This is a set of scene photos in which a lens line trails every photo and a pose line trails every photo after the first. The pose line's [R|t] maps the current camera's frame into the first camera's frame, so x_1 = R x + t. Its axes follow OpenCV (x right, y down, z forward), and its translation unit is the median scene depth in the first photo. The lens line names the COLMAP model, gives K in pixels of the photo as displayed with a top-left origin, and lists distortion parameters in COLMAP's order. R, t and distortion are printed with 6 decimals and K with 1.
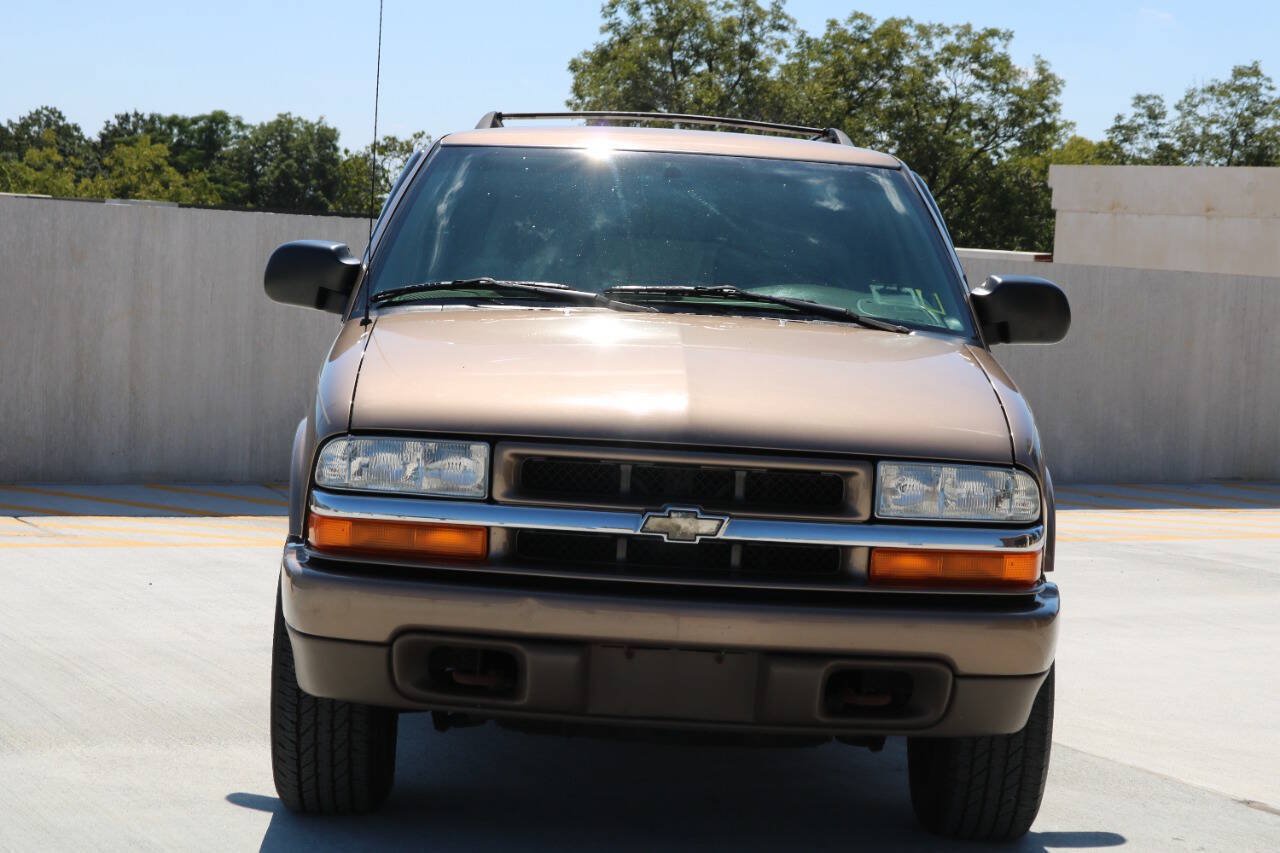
lens RADIAL K [[2728.5, 0, 631.5], [0, 2728.5, 427.7], [0, 0, 1]] dist [0.023030, 0.000000]
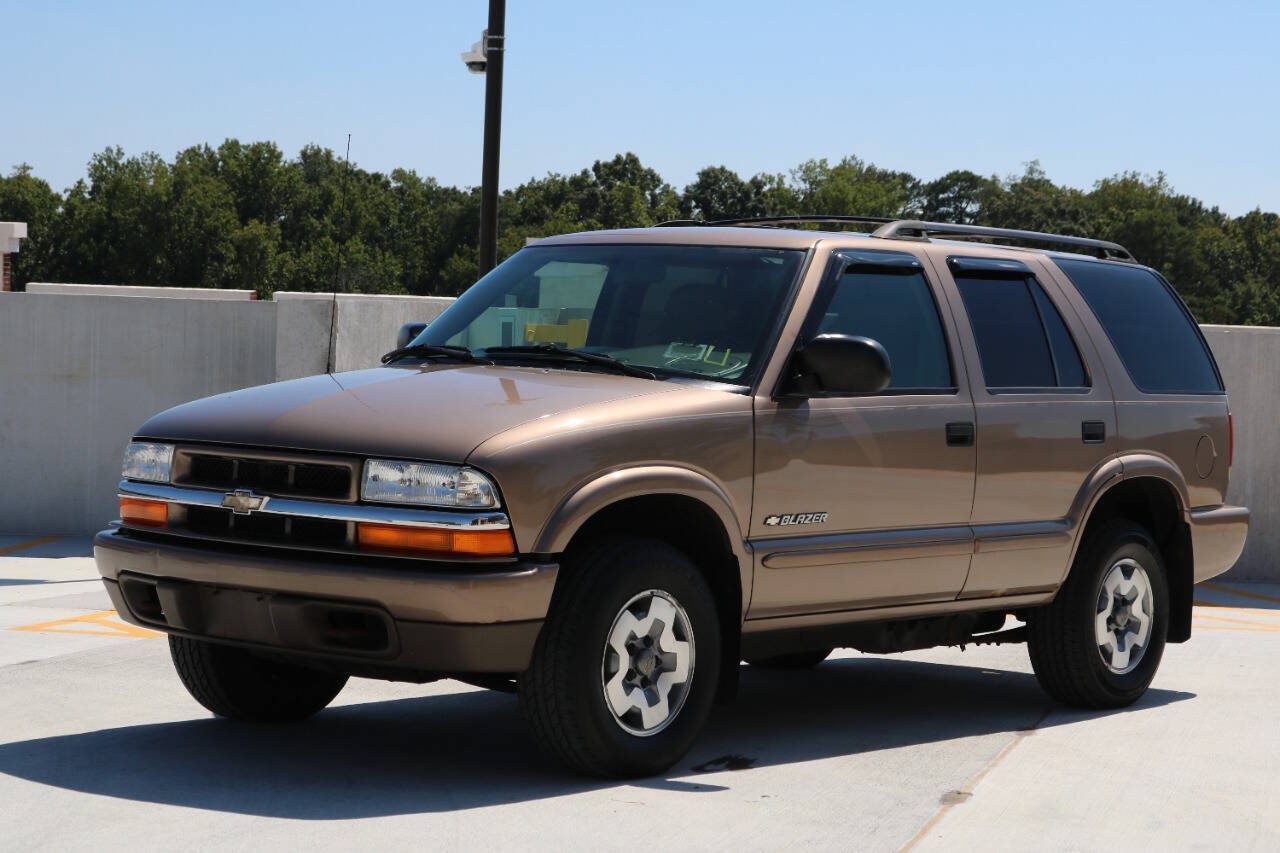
lens RADIAL K [[2728.5, 0, 572.5], [0, 2728.5, 499.3], [0, 0, 1]] dist [0.023030, 0.000000]
pose [[0.735101, 0.013778, -0.677818, 1.065670], [-0.039071, 0.998993, -0.022067, 0.057293], [0.676831, 0.042705, 0.734899, 0.074633]]
